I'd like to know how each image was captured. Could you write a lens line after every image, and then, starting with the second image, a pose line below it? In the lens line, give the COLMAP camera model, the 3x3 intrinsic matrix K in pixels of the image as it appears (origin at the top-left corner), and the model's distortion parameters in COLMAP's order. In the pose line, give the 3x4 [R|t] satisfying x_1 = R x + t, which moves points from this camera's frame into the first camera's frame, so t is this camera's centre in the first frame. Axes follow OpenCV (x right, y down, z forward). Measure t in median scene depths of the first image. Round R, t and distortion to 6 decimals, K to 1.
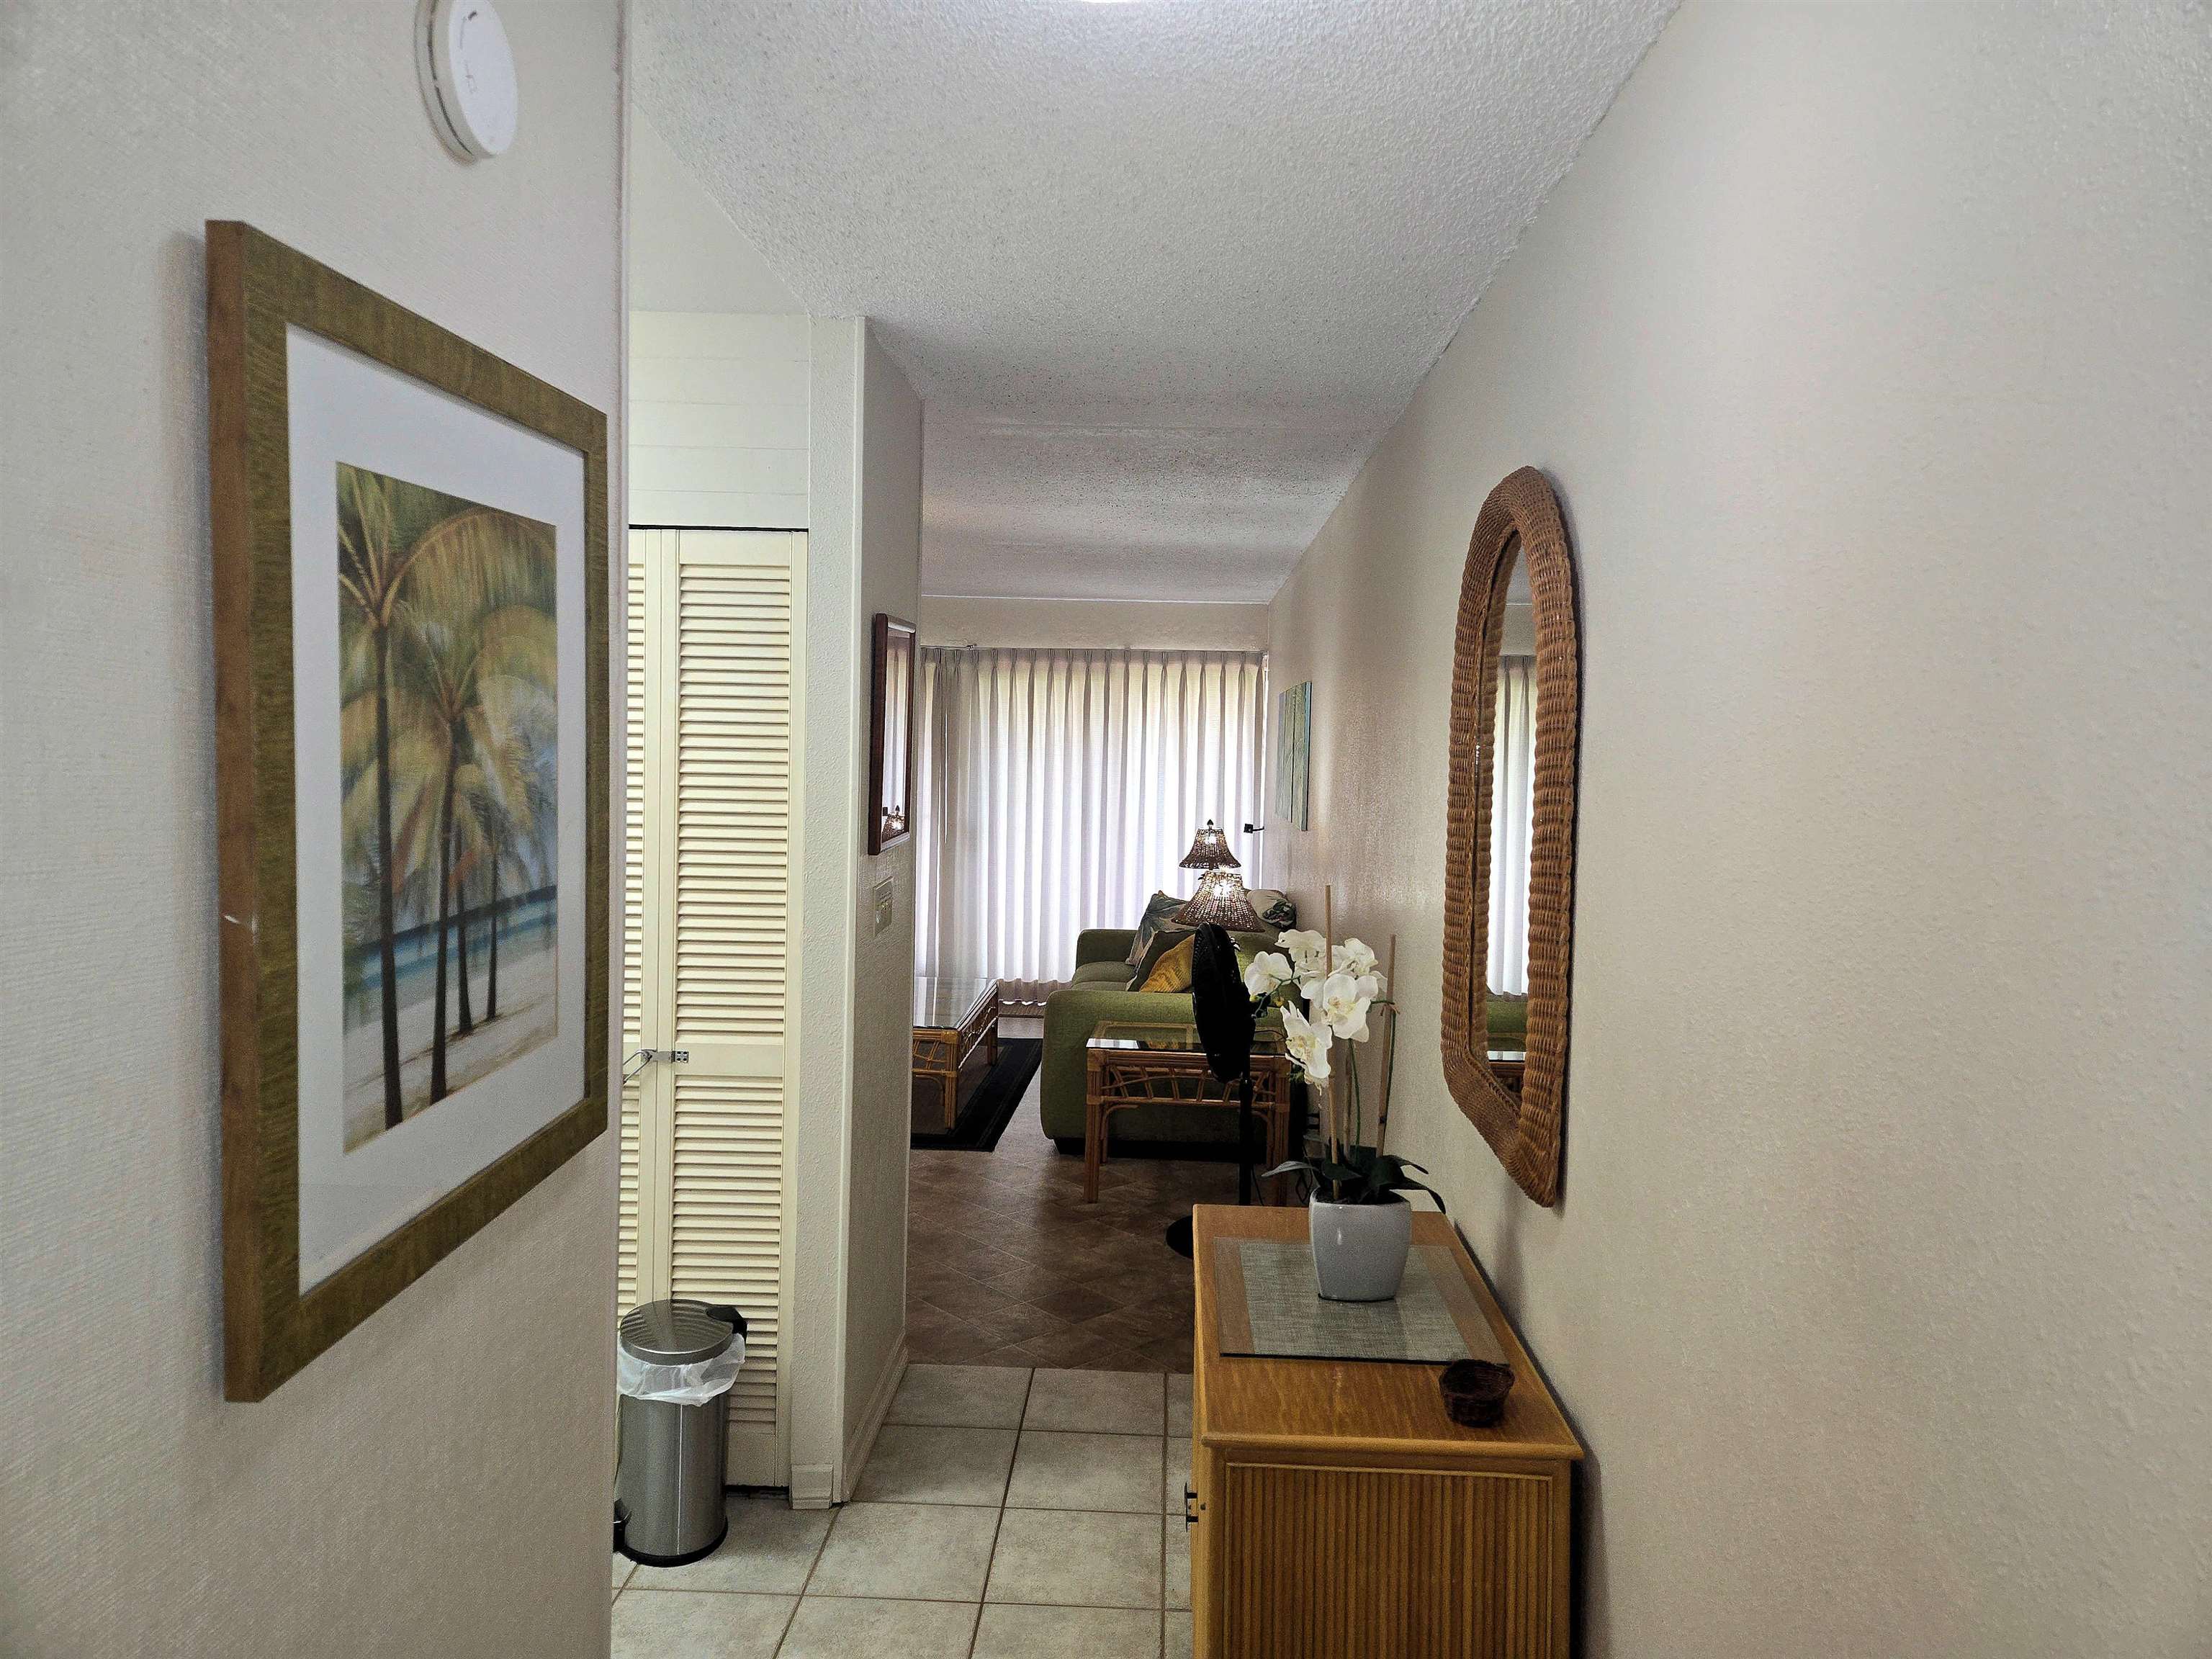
lens RADIAL K [[1471.1, 0, 1103.0], [0, 1471.1, 830.9], [0, 0, 1]] dist [0.067460, -0.049725]
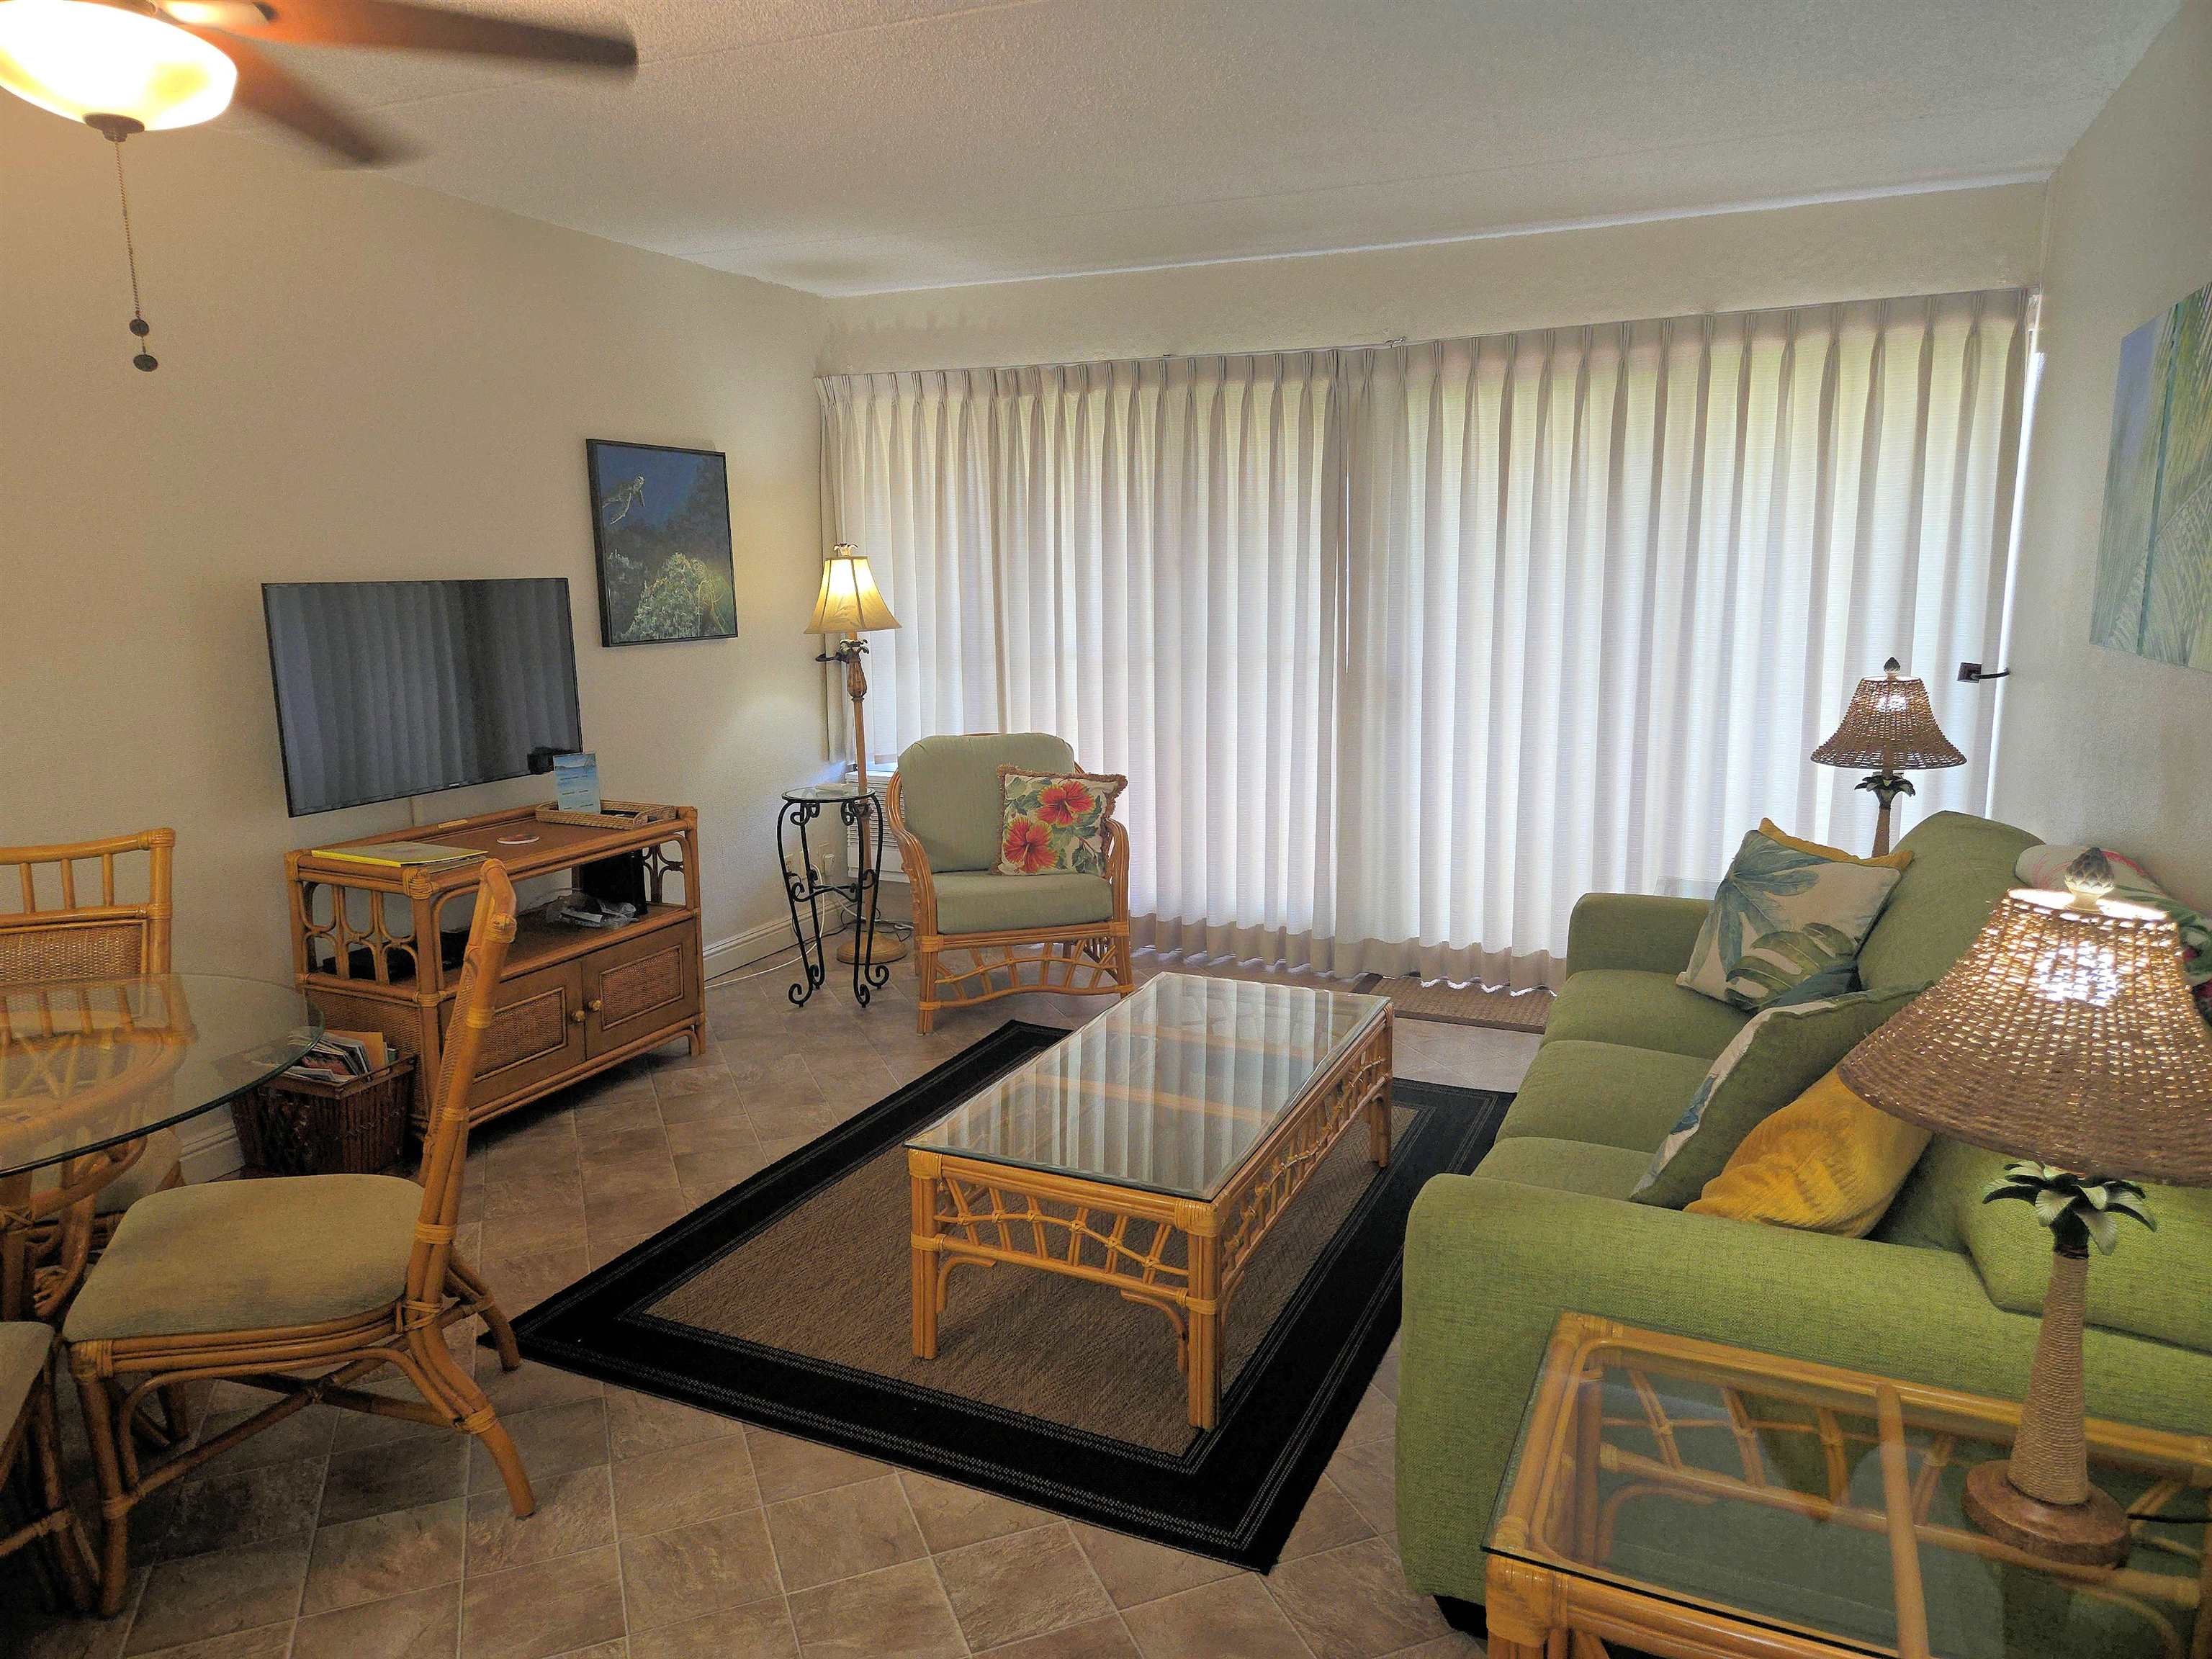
lens RADIAL K [[1471.1, 0, 1082.6], [0, 1471.1, 828.0], [0, 0, 1]] dist [0.067460, -0.049725]
pose [[0.929818, 0.030070, -0.366788, 0.010103], [0.013598, 0.993169, 0.115893, -0.011594], [0.367767, -0.112747, 0.923058, 0.433890]]
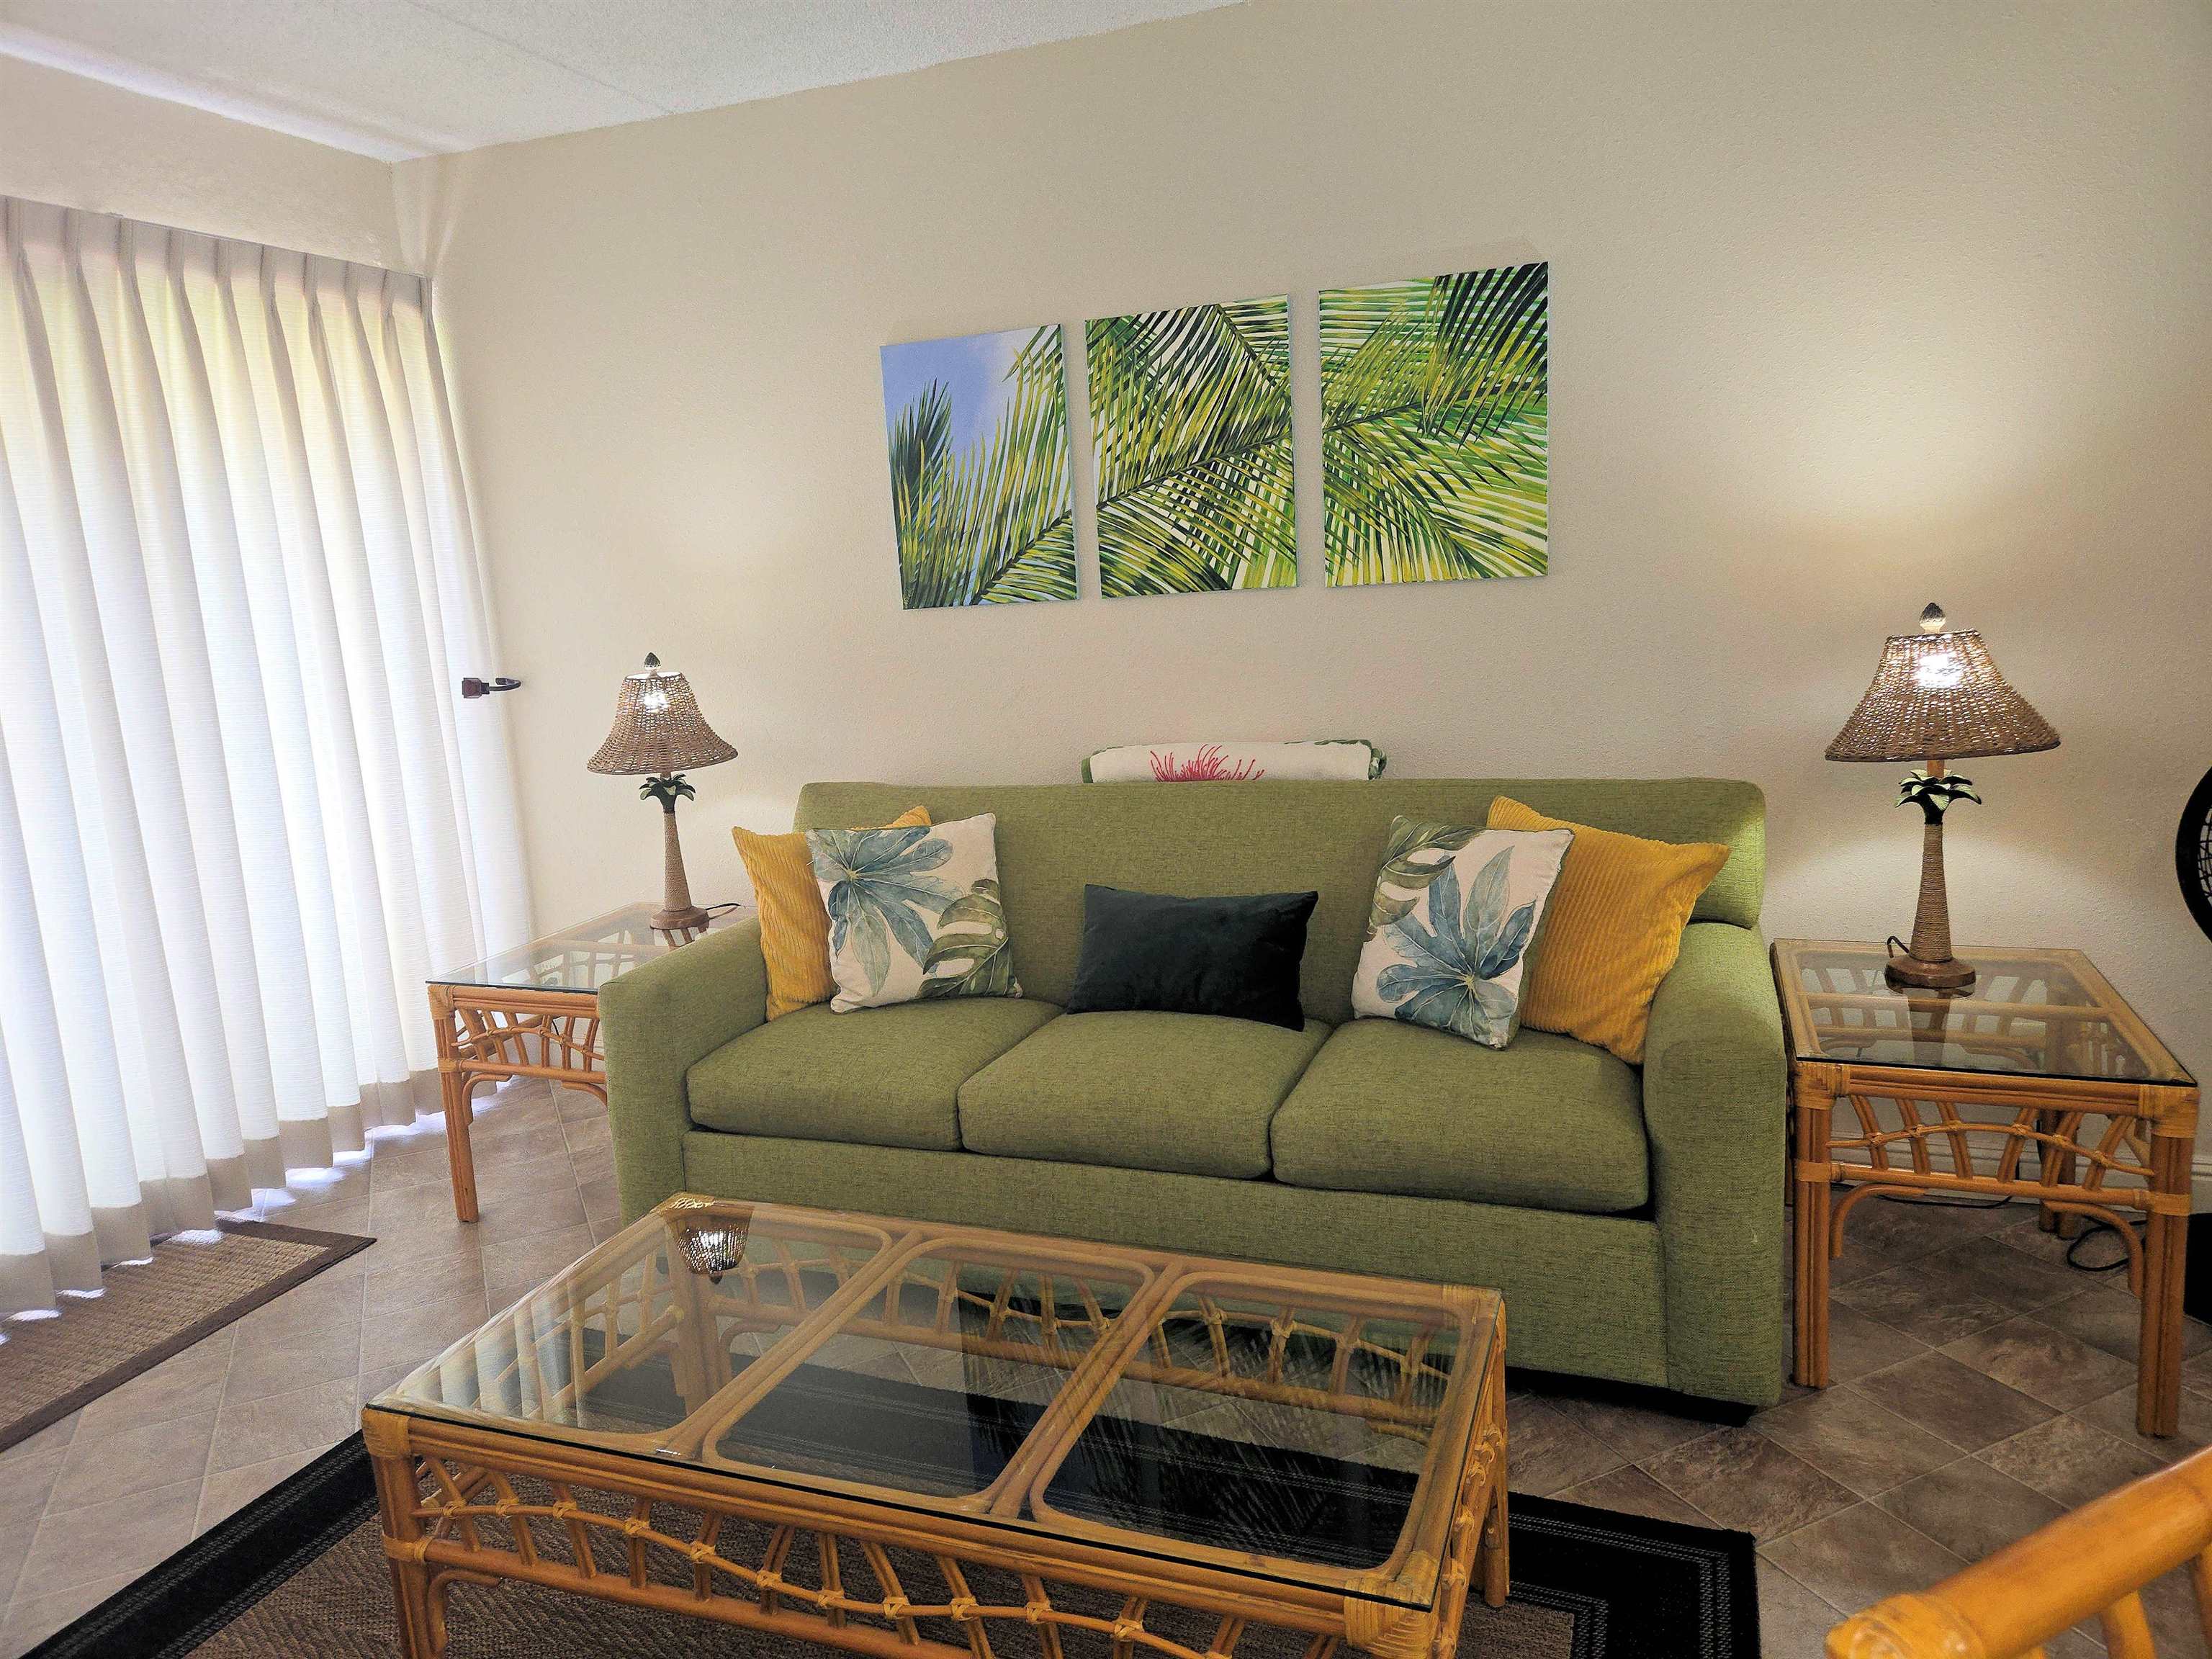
lens RADIAL K [[1471.1, 0, 1102.8], [0, 1471.1, 814.4], [0, 0, 1]] dist [0.067460, -0.049725]
pose [[0.288848, -0.202499, 0.935714, -0.276107], [0.121489, 0.977226, 0.173980, -0.019484], [-0.949635, 0.063425, 0.306872, 0.682405]]
